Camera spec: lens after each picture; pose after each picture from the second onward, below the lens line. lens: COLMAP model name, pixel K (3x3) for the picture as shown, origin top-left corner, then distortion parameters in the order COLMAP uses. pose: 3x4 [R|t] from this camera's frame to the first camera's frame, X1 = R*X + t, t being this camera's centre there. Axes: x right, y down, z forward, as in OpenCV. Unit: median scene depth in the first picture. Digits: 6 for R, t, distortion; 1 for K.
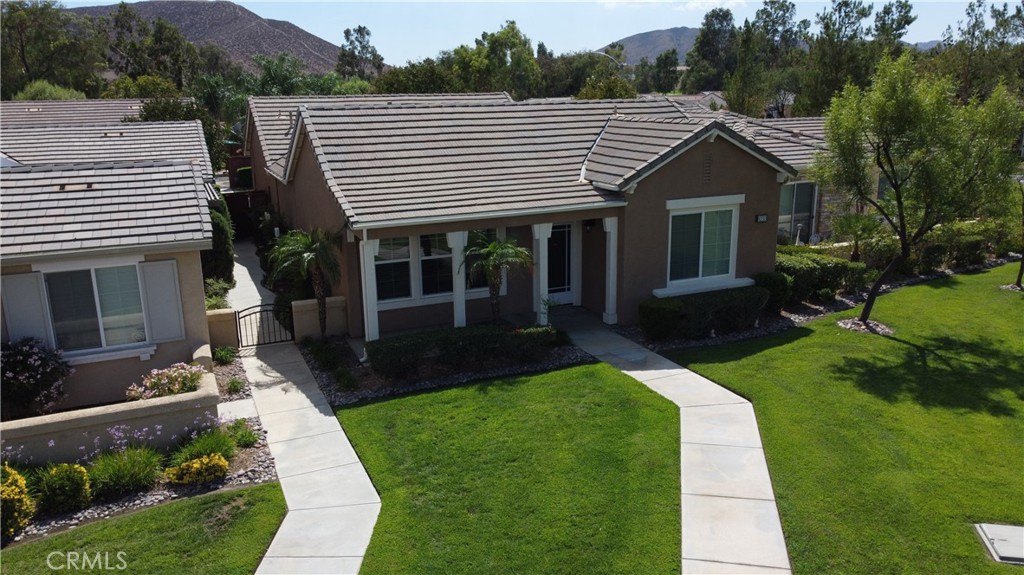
lens RADIAL K [[776.9, 0, 512.0], [0, 776.9, 287.5], [0, 0, 1]] dist [-0.003813, -0.002875]
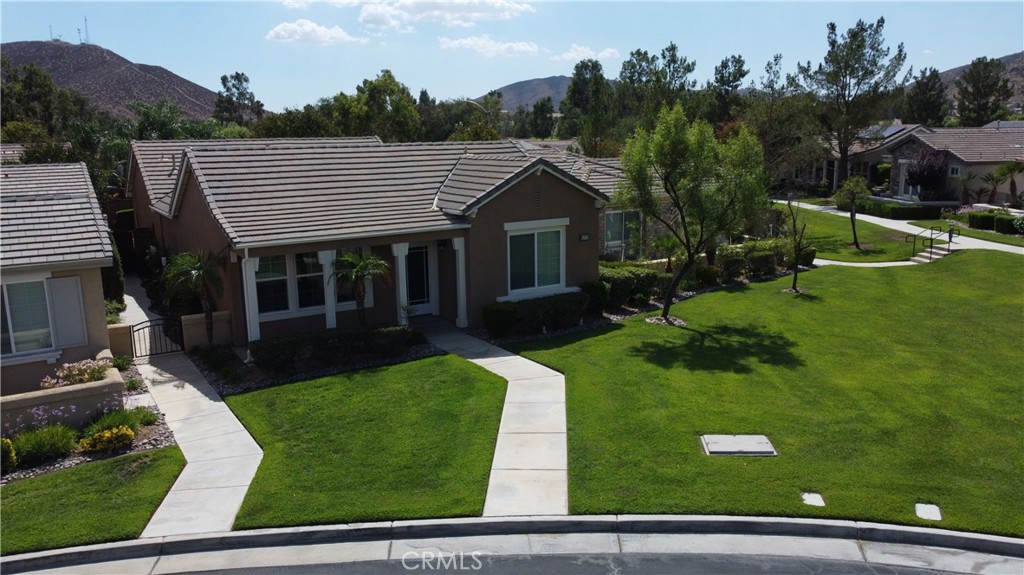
lens RADIAL K [[776.9, 0, 512.0], [0, 776.9, 287.5], [0, 0, 1]] dist [-0.003813, -0.002875]
pose [[0.989454, -0.029037, 0.141908, 0.037778], [0.036978, 0.997875, -0.053648, 0.056074], [-0.140048, 0.058330, 0.988425, -0.202994]]
